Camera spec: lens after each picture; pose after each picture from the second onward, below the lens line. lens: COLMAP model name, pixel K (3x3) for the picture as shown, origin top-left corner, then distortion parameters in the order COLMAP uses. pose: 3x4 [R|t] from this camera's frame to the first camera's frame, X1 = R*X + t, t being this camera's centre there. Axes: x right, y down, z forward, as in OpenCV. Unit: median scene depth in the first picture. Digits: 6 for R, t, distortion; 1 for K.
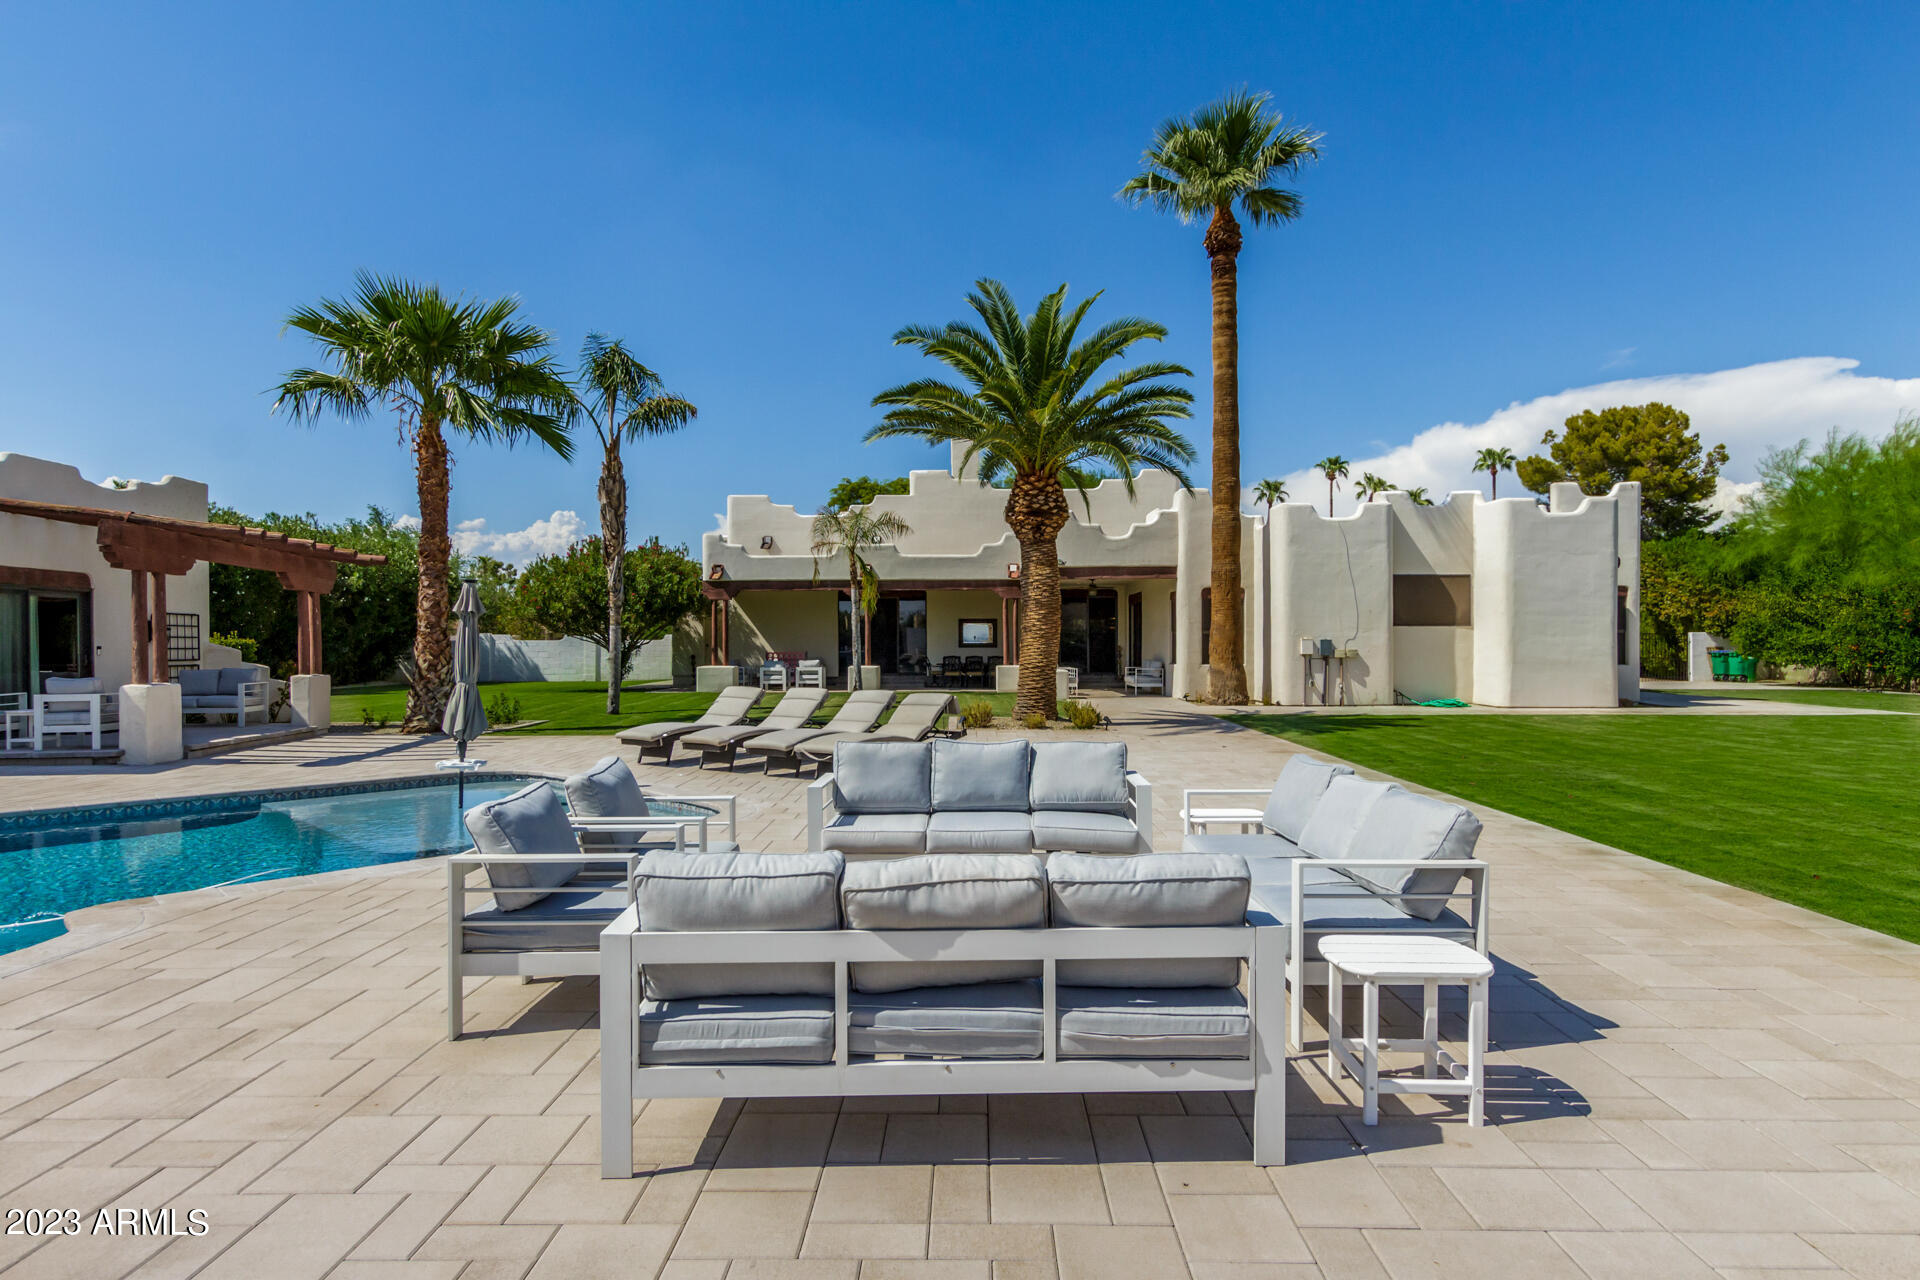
lens RADIAL K [[1069.2, 0, 960.0], [0, 1069.2, 640.0], [0, 0, 1]] dist [0.006859, 0.000977]
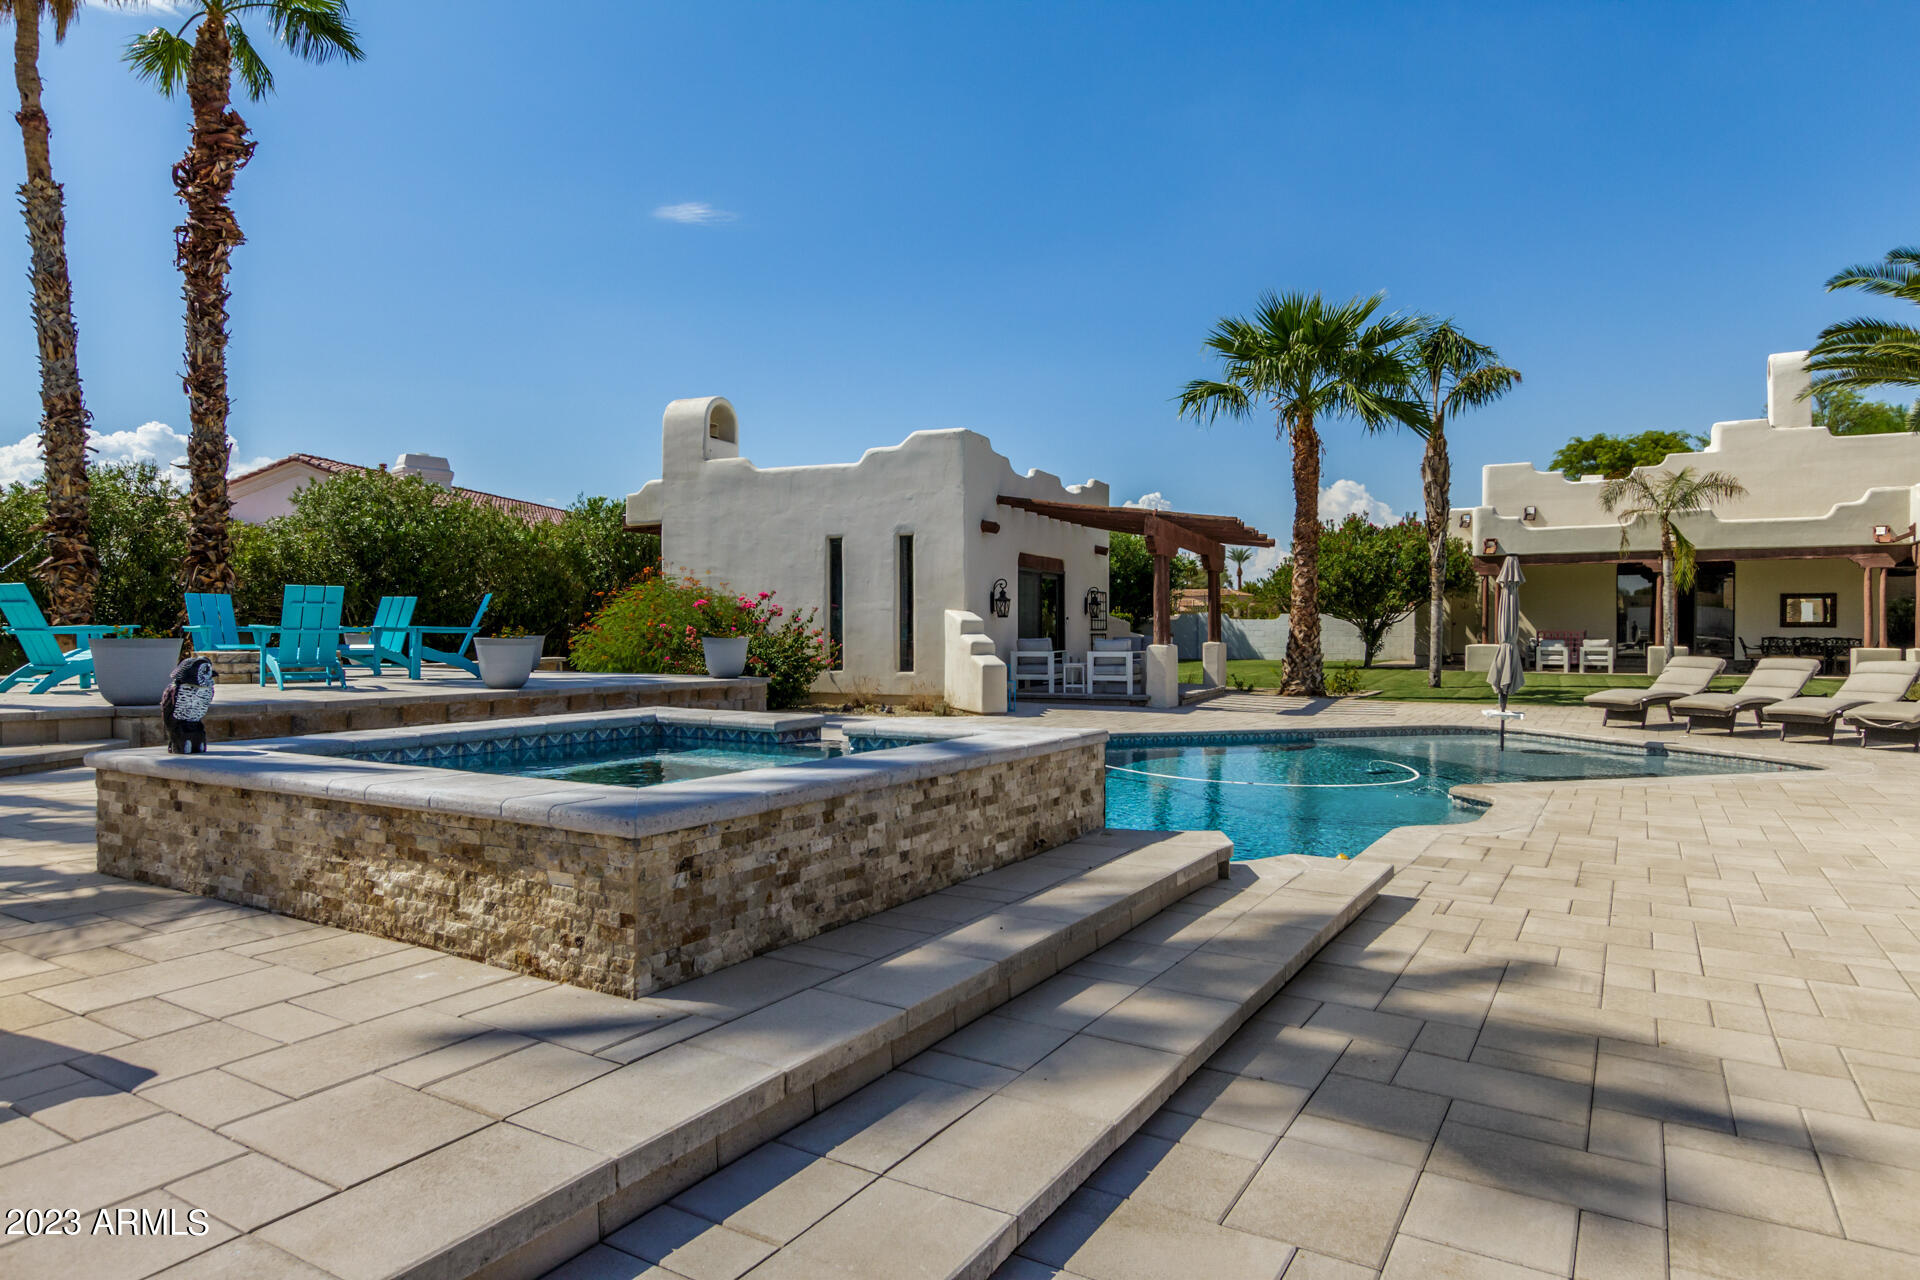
lens RADIAL K [[1154.9, 0, 964.8], [0, 1154.9, 631.3], [0, 0, 1]] dist [0.003209, 0.002204]
pose [[0.870658, 0.006108, -0.491851, -0.174330], [-0.003429, 0.999974, 0.006348, 0.010400], [0.491877, -0.003841, 0.870656, -0.181334]]
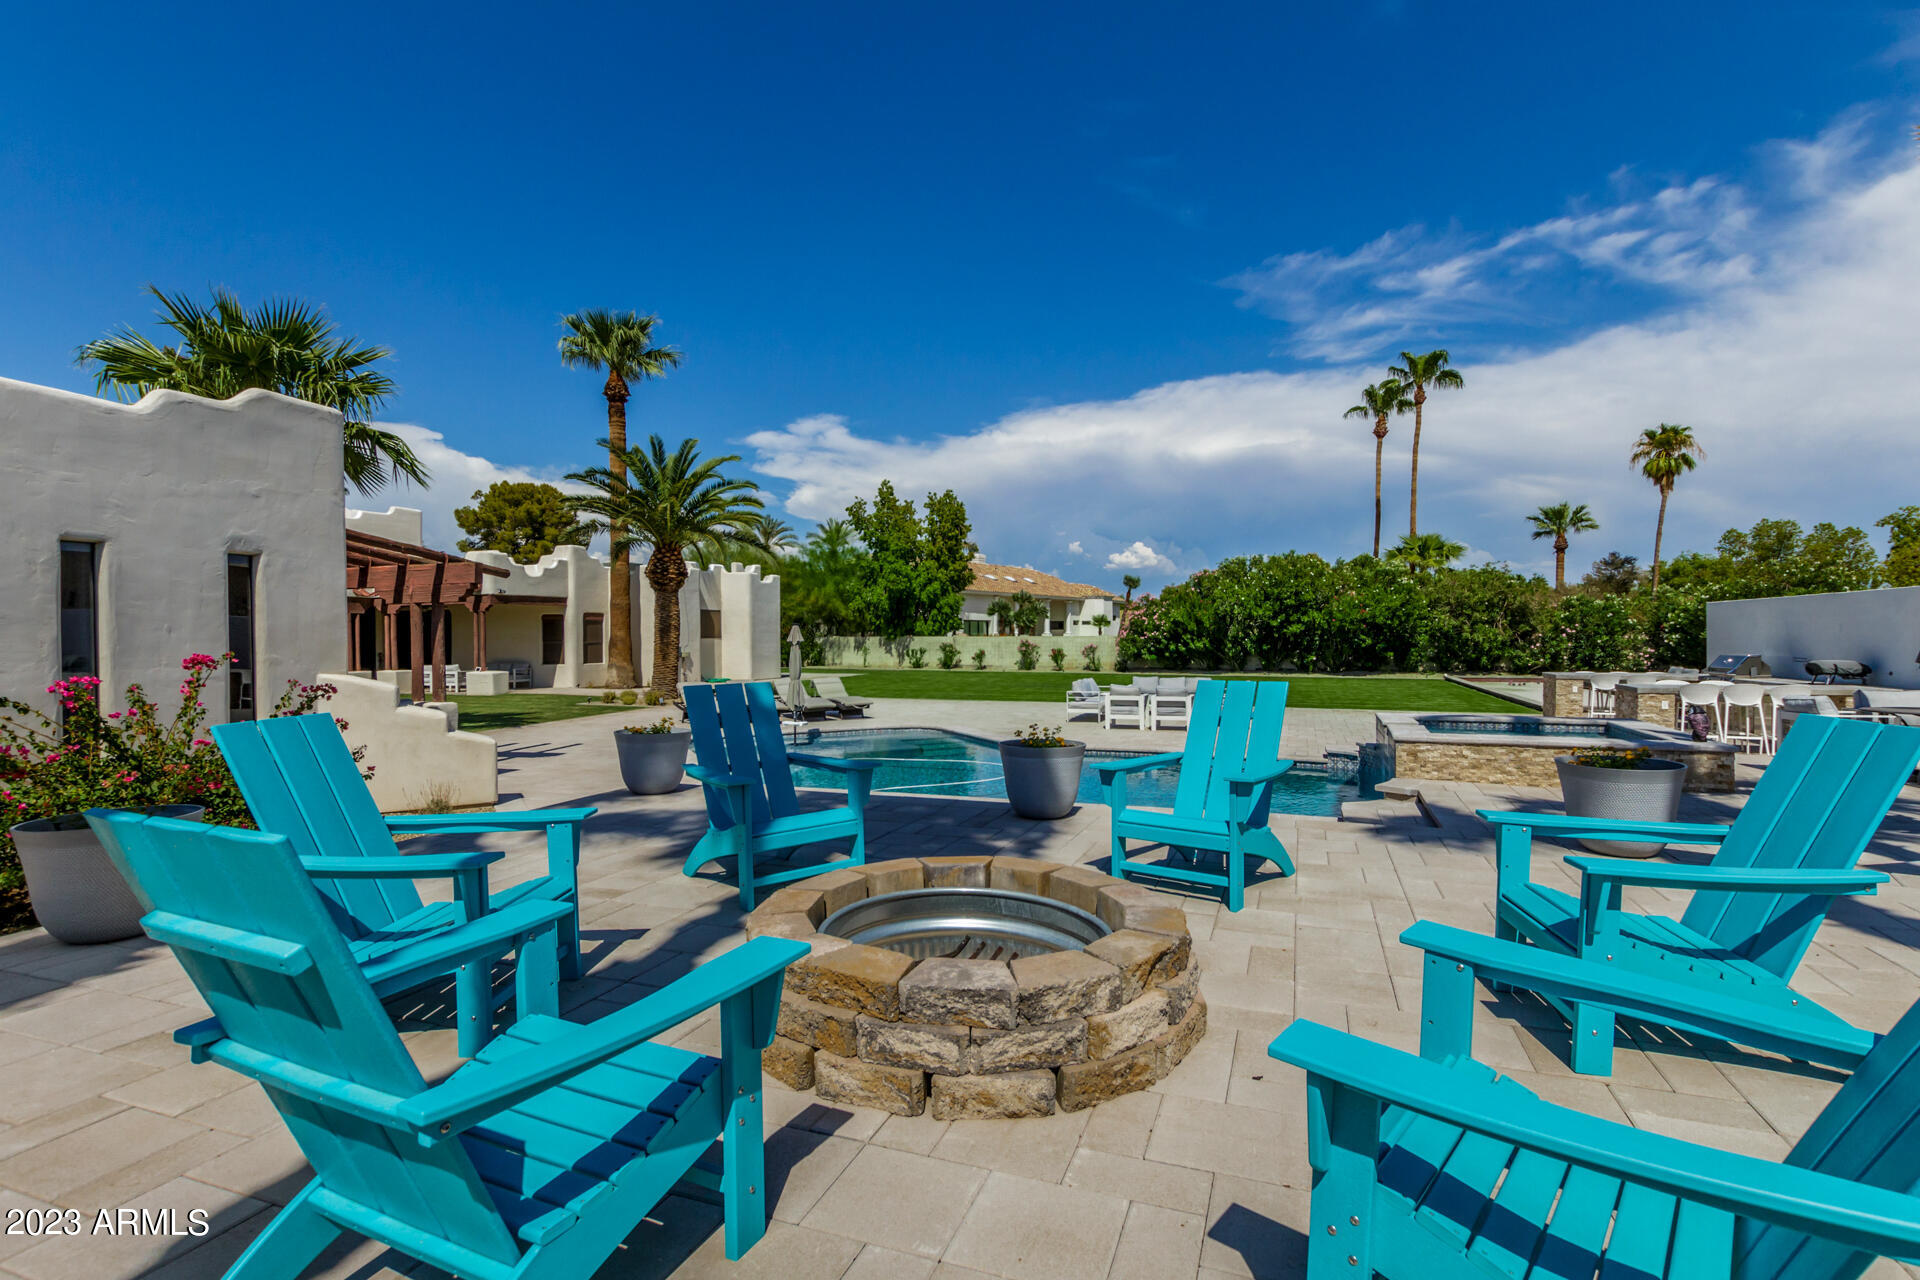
lens RADIAL K [[891.7, 0, 960.0], [0, 891.7, 640.0], [0, 0, 1]] dist [0.019862, -0.000238]
pose [[0.340841, -0.006308, 0.940100, -0.908241], [0.003781, 0.999979, 0.005339, -0.017902], [-0.940113, 0.001735, 0.340858, 0.105571]]
